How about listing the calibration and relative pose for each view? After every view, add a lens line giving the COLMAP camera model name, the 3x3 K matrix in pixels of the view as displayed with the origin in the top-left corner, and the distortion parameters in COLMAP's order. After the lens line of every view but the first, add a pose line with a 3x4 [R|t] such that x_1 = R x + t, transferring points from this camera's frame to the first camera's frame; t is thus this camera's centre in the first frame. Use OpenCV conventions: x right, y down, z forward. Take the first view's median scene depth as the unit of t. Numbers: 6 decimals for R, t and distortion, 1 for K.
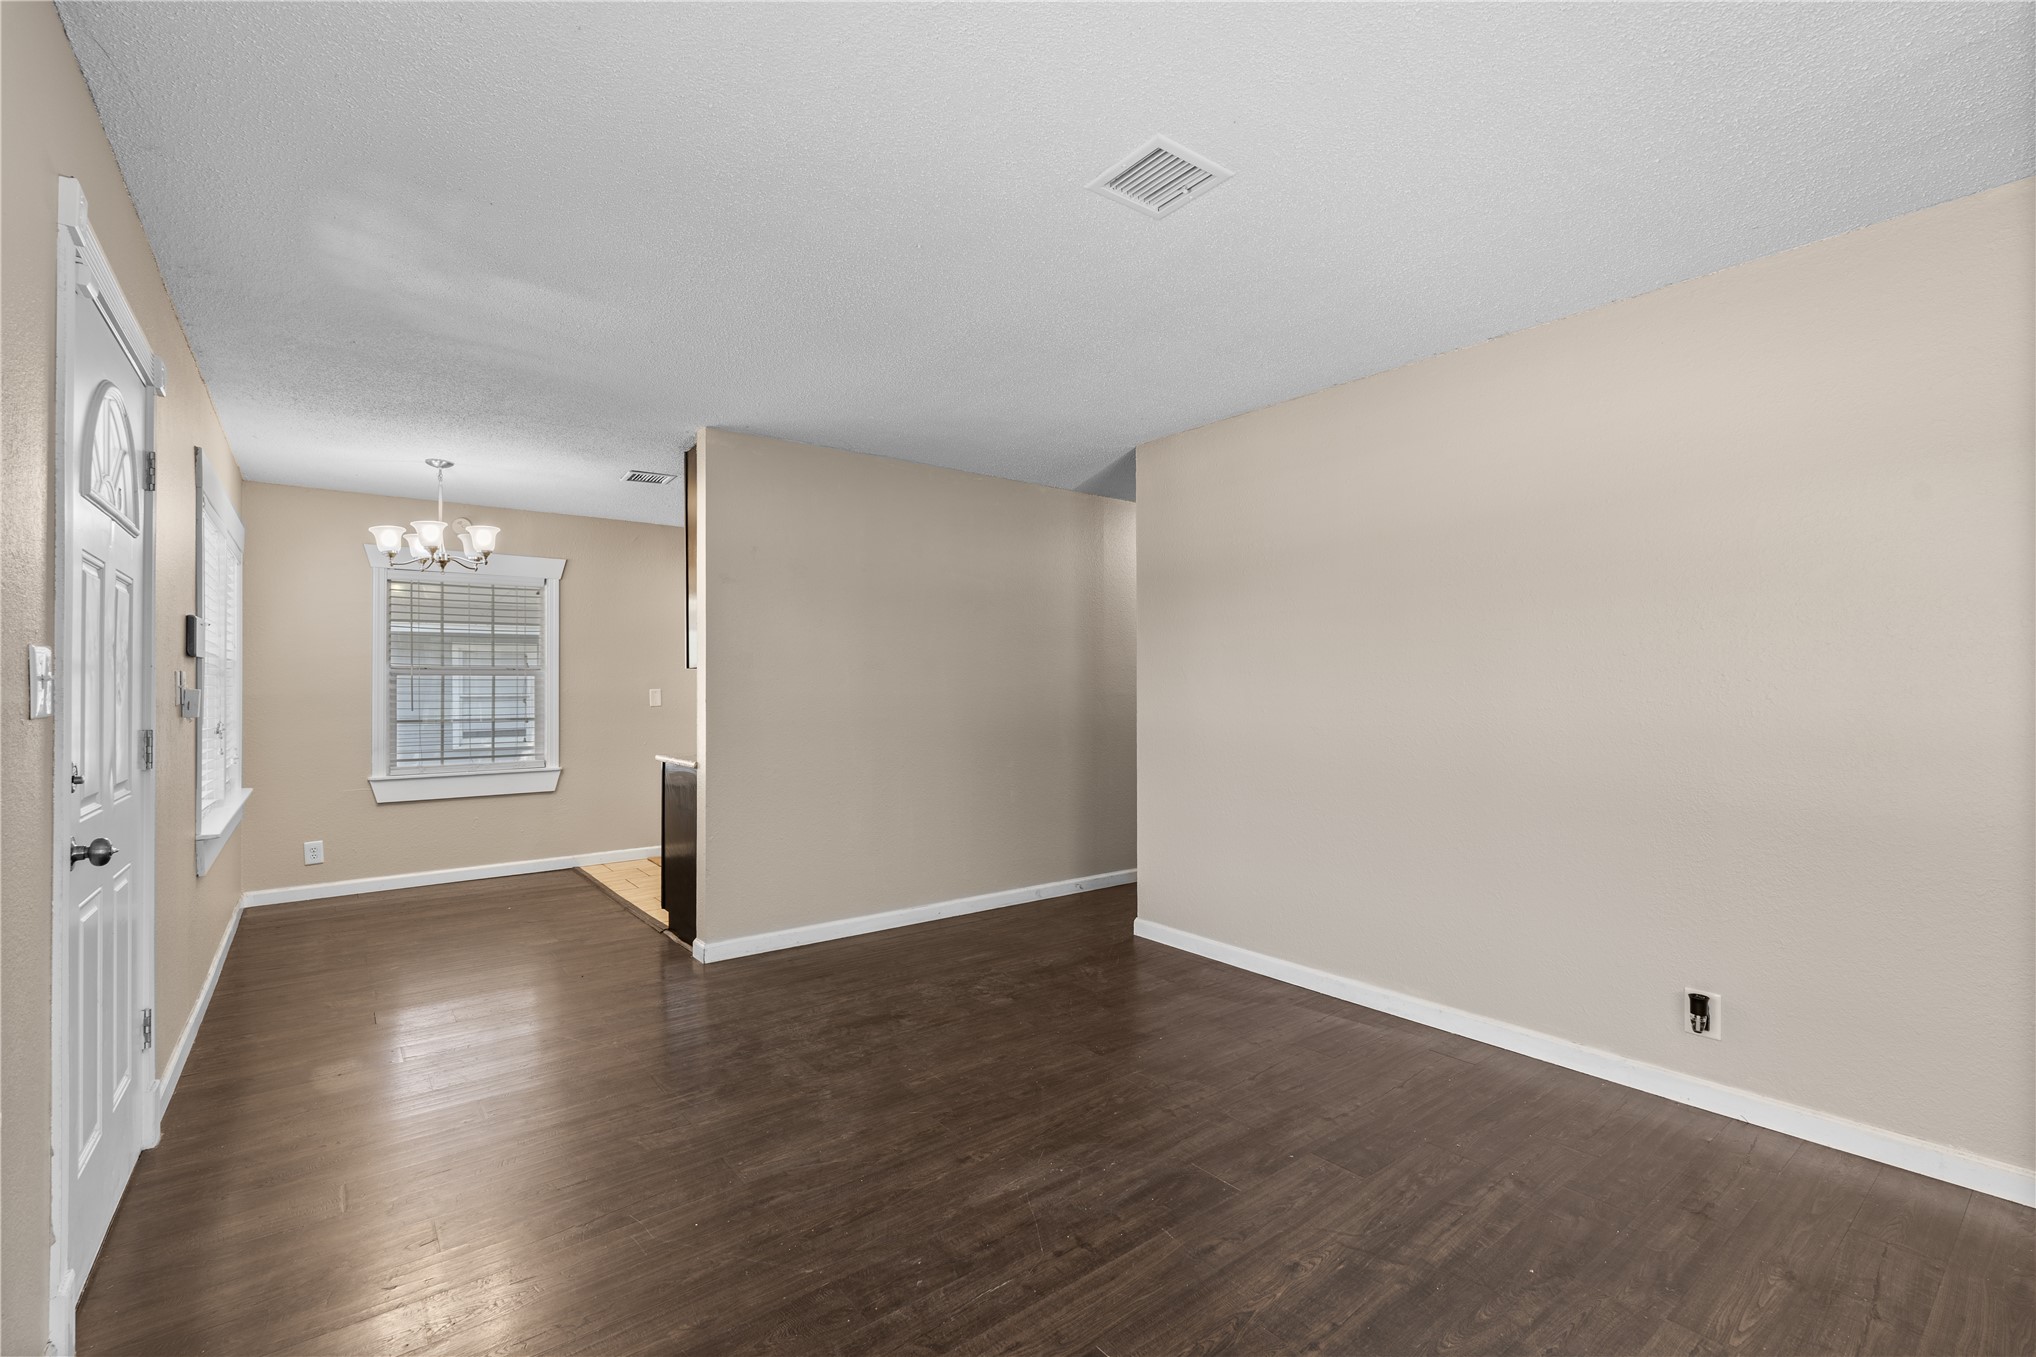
lens RADIAL K [[894.6, 0, 1025.3], [0, 894.6, 678.5], [0, 0, 1]] dist [-0.008472, 0.000389]
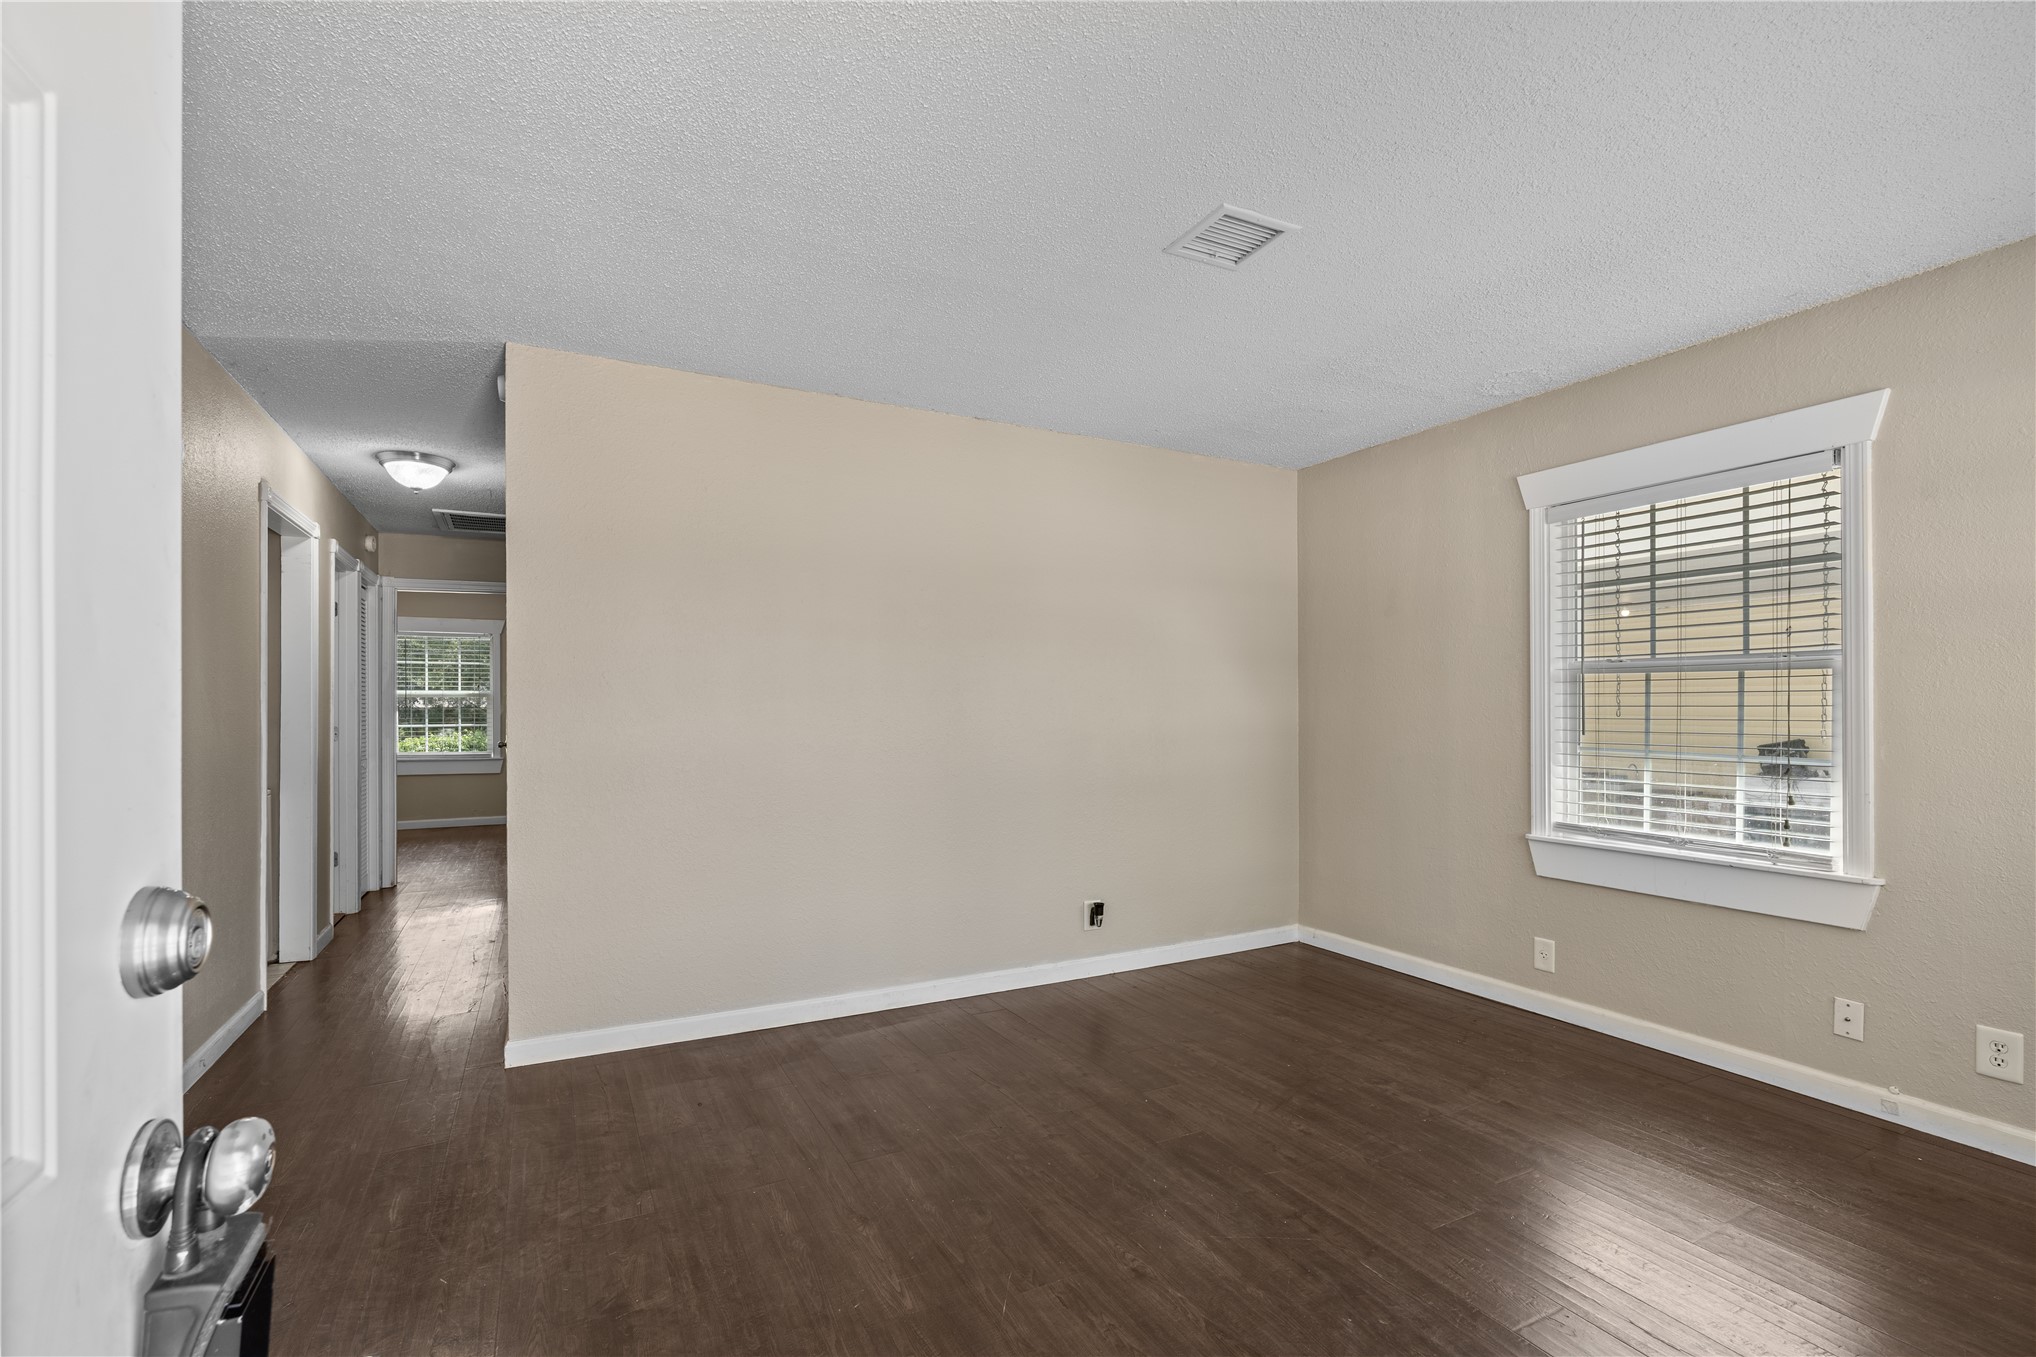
lens RADIAL K [[894.6, 0, 1006.0], [0, 894.6, 715.5], [0, 0, 1]] dist [-0.008472, 0.000389]
pose [[0.189277, -0.005214, 0.981910, -0.901357], [-0.010719, 0.999915, 0.007376, 0.022858], [-0.981865, -0.011922, 0.189205, 0.980796]]
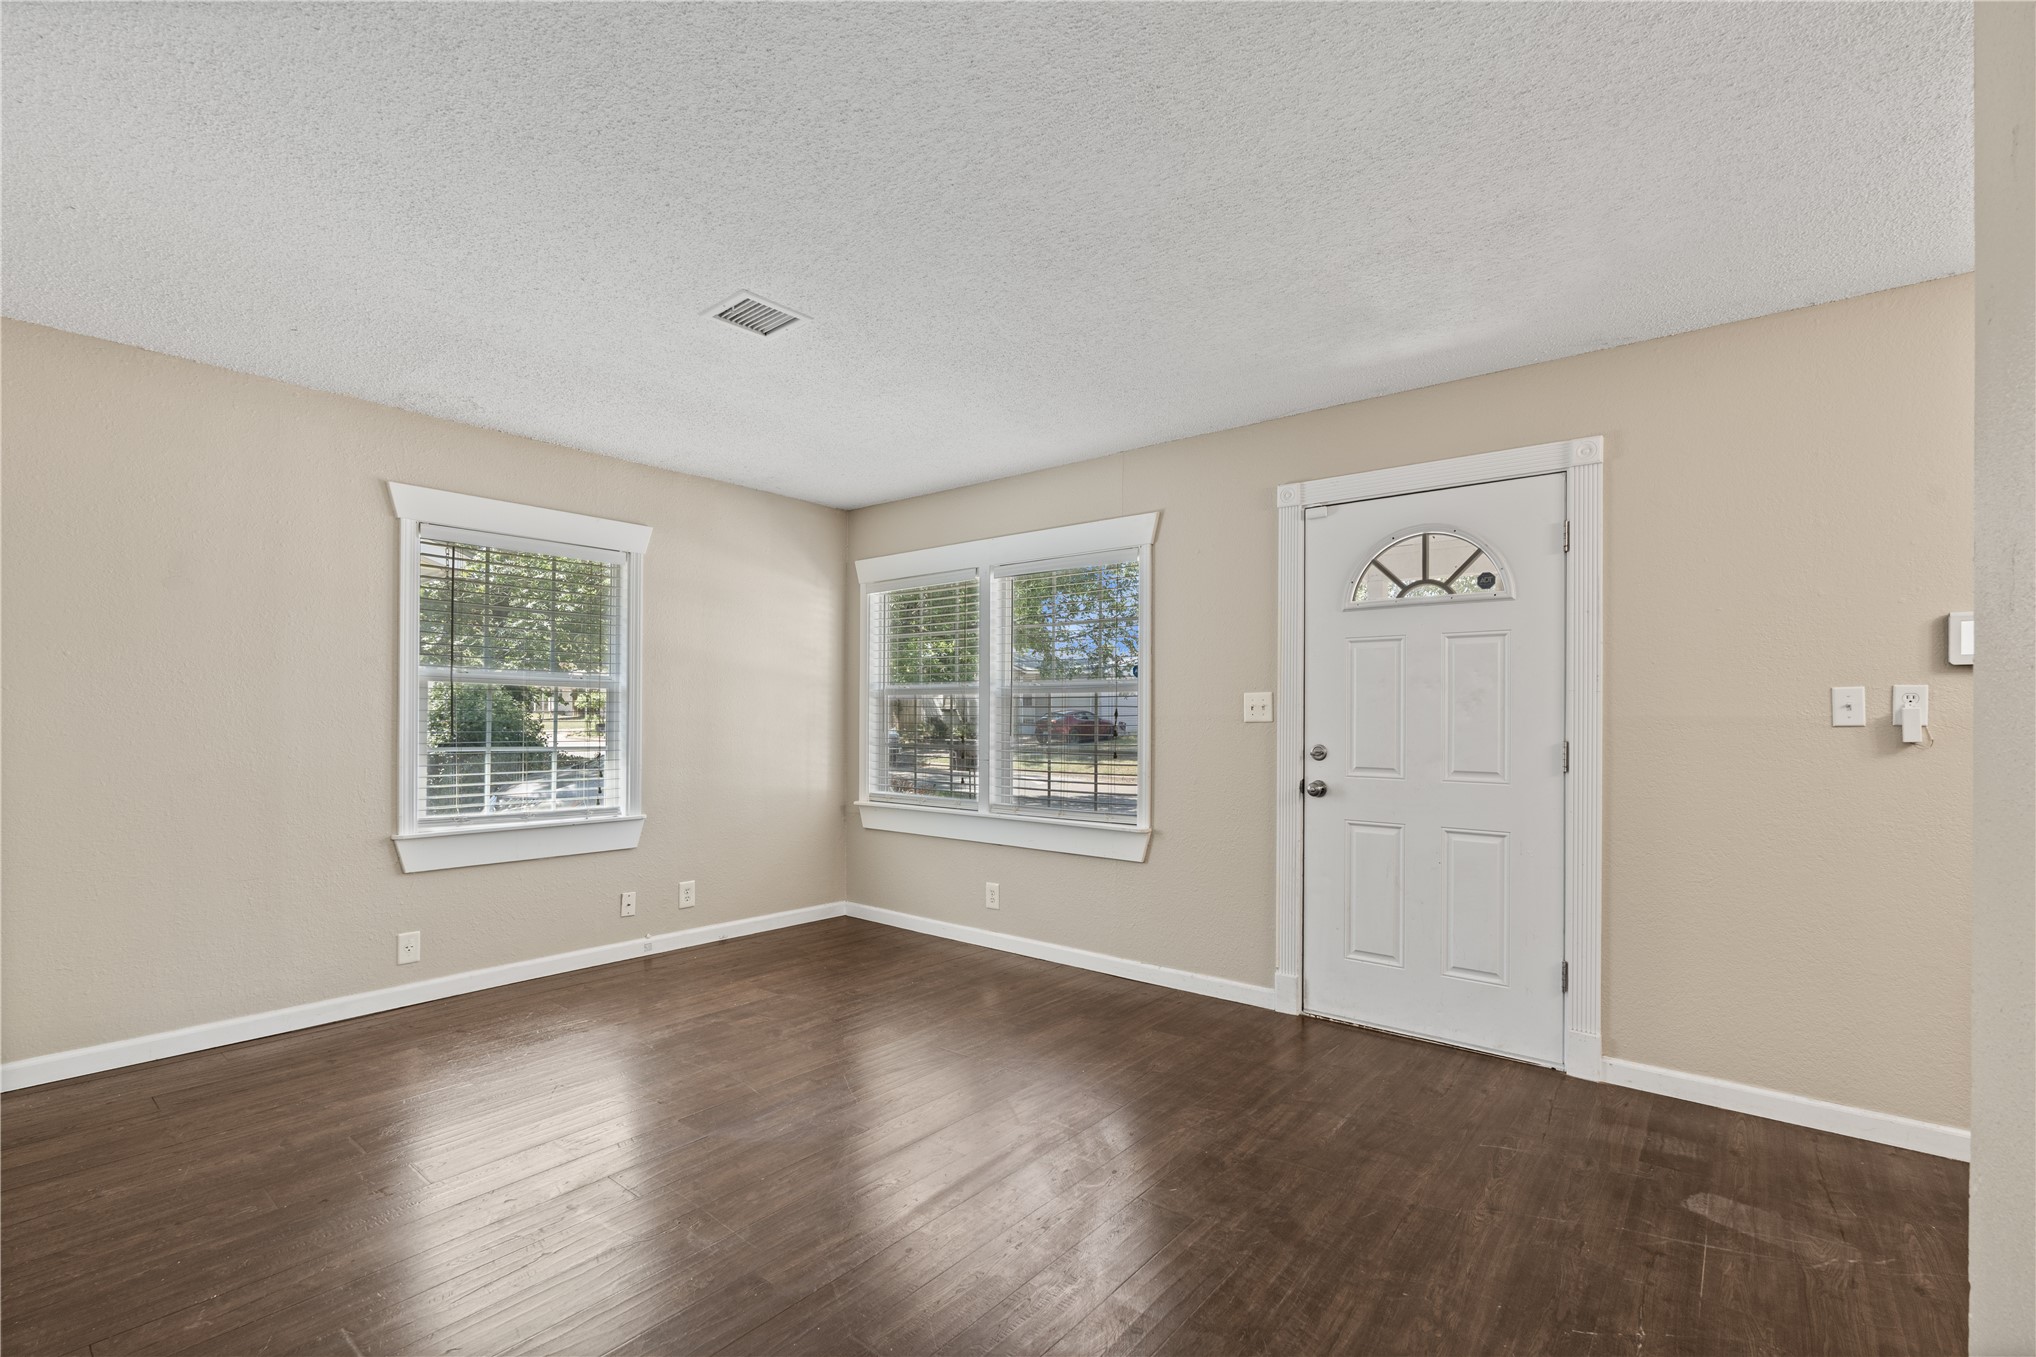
lens RADIAL K [[894.6, 0, 1032.5], [0, 894.6, 716.2], [0, 0, 1]] dist [-0.008472, 0.000389]
pose [[-0.972689, -0.002932, -0.232094, 0.052389], [-0.000345, 0.999937, -0.011188, 0.037277], [0.232112, -0.010802, -0.972629, 2.167963]]
